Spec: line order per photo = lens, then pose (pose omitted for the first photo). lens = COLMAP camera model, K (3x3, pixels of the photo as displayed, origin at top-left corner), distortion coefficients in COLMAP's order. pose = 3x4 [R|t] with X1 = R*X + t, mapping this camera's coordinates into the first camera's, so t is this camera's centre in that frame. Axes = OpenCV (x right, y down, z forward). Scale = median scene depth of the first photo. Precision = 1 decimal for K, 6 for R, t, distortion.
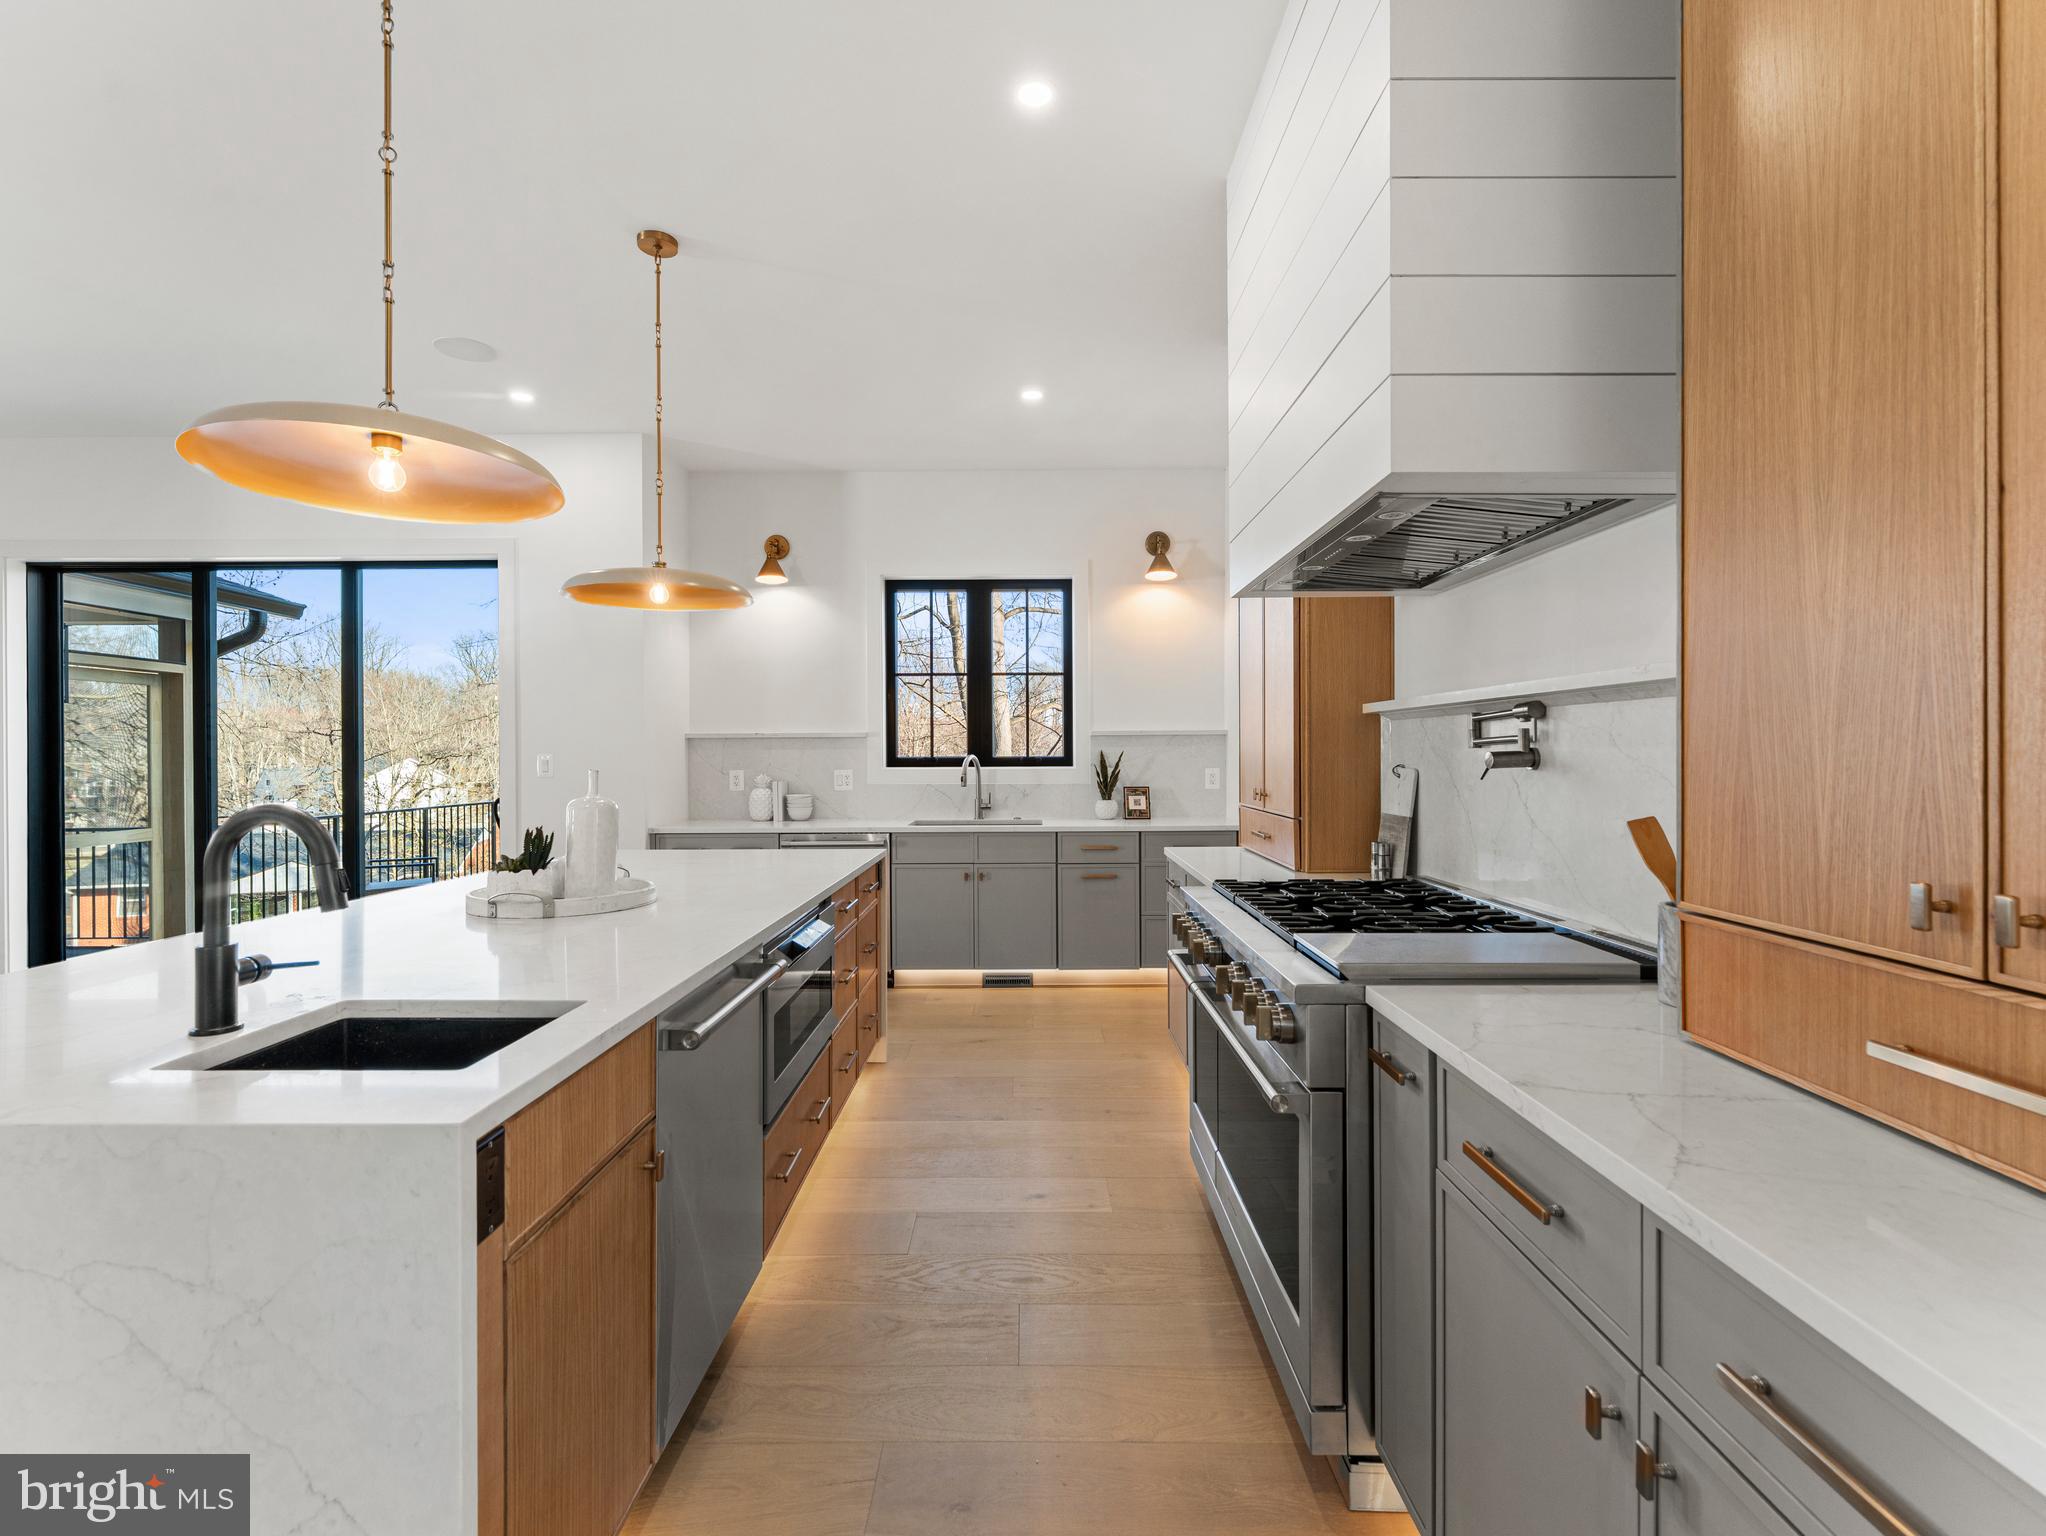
lens RADIAL K [[922.7, 0, 1023.5], [0, 922.7, 764.1], [0, 0, 1]] dist [0.000874, -0.000195]
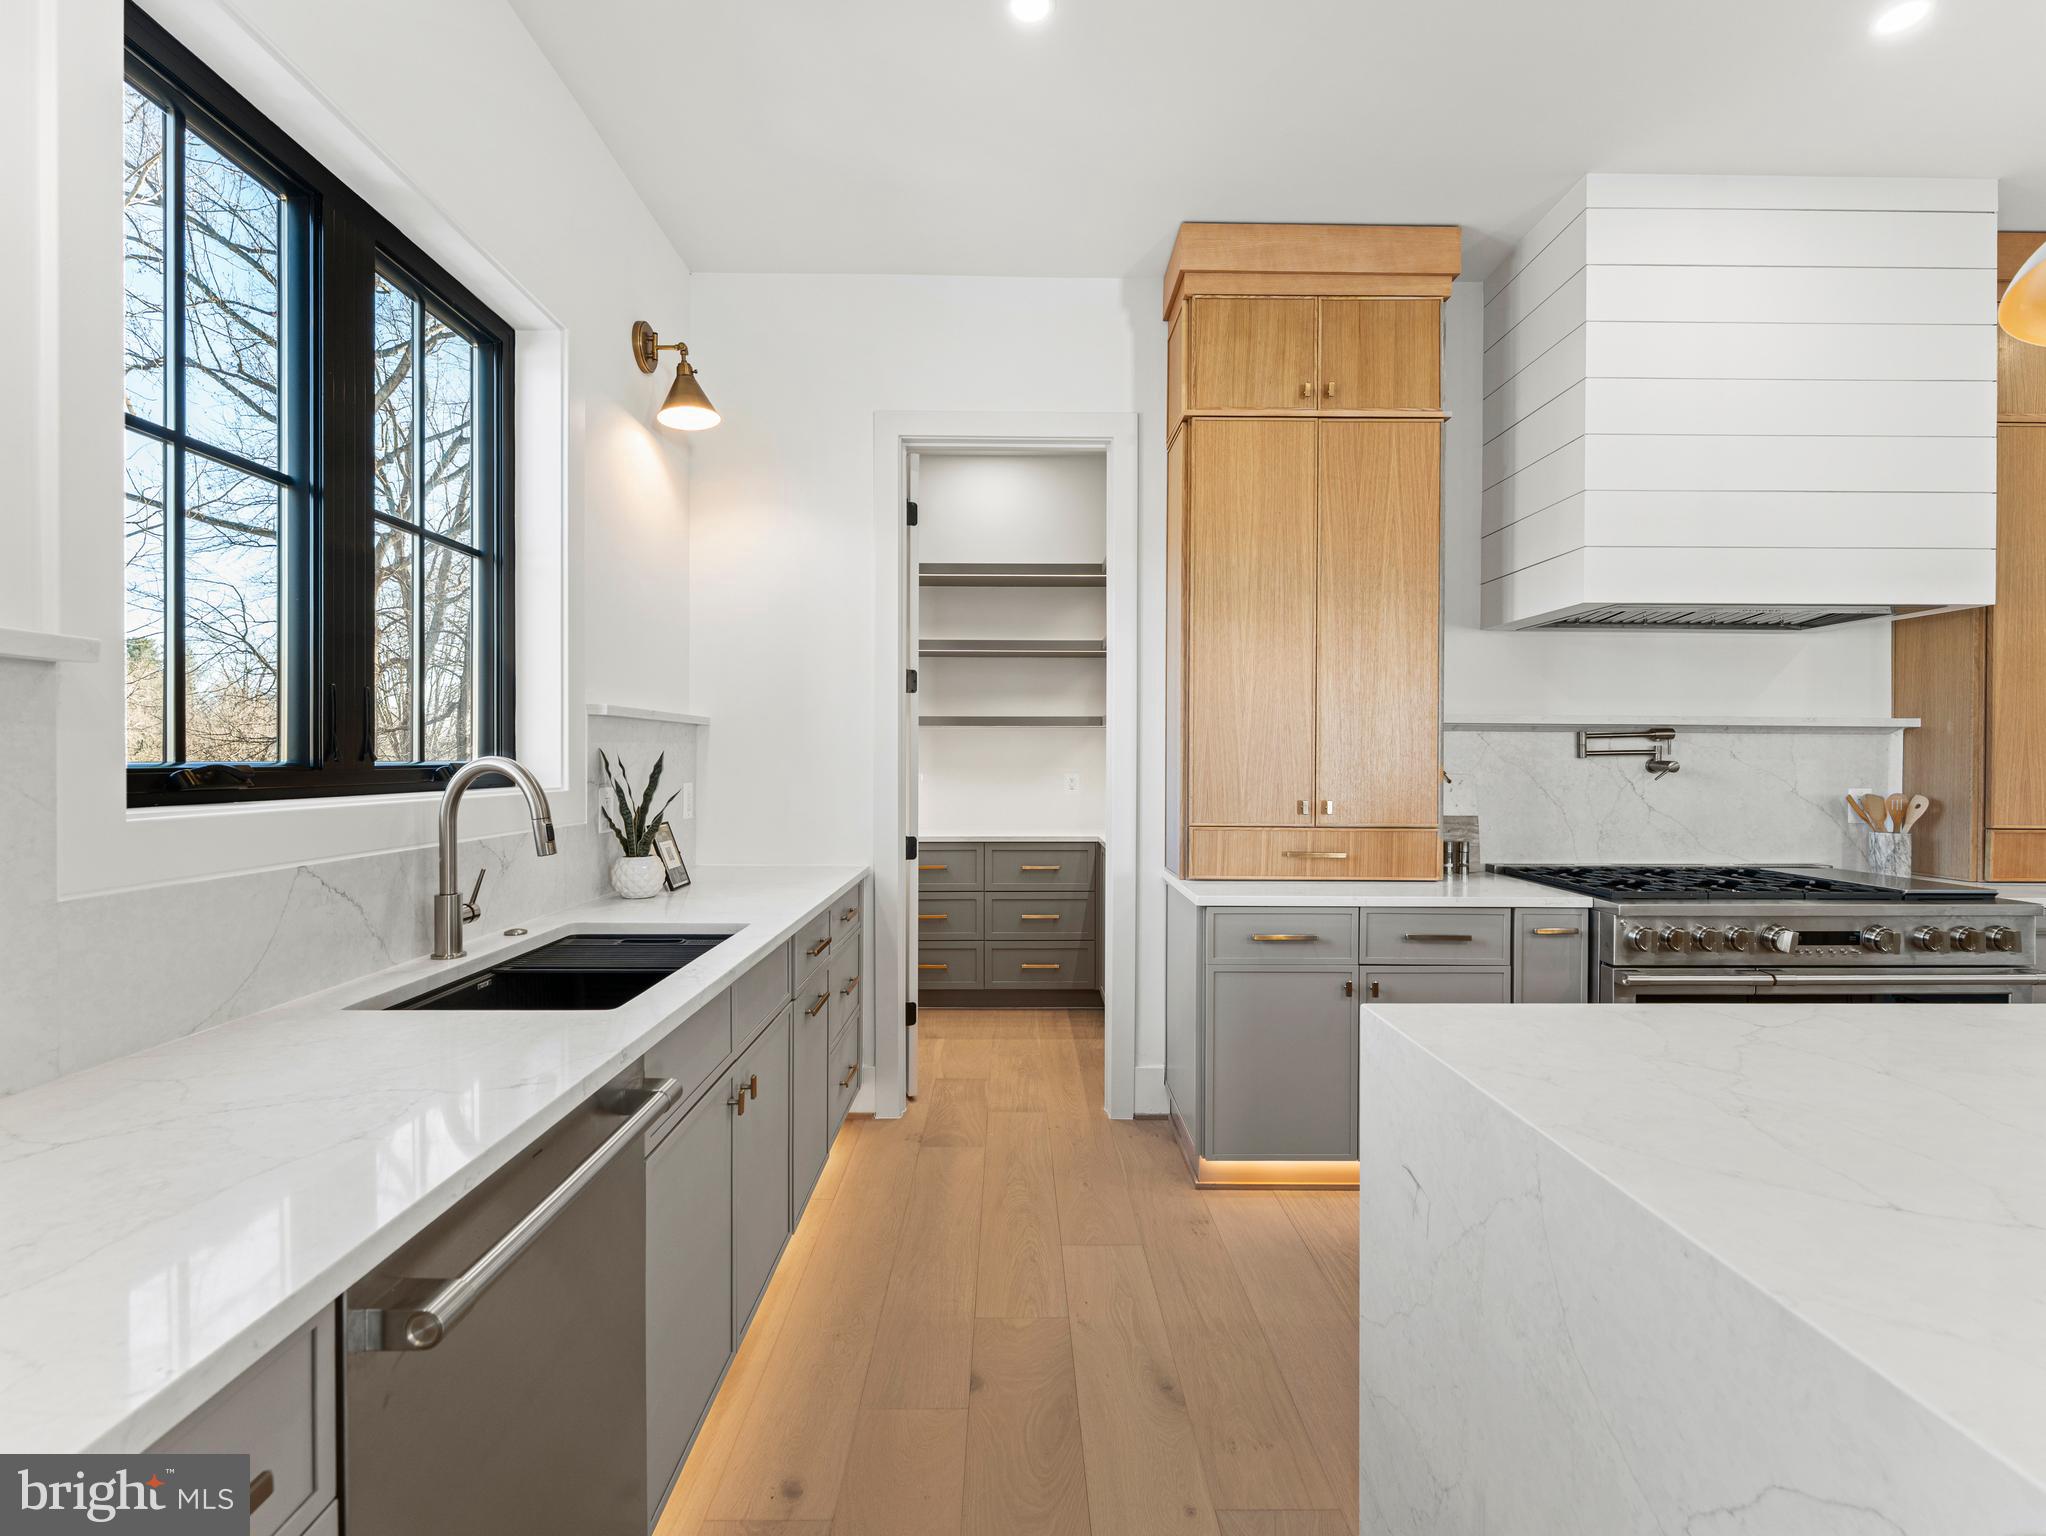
lens RADIAL K [[922.7, 0, 1023.5], [0, 922.7, 764.1], [0, 0, 1]] dist [0.000874, -0.000195]
pose [[-0.014948, -0.001083, 0.999888, -0.425490], [0.004994, 0.999987, 0.001158, -0.007087], [-0.999876, 0.005011, -0.014942, 0.917249]]
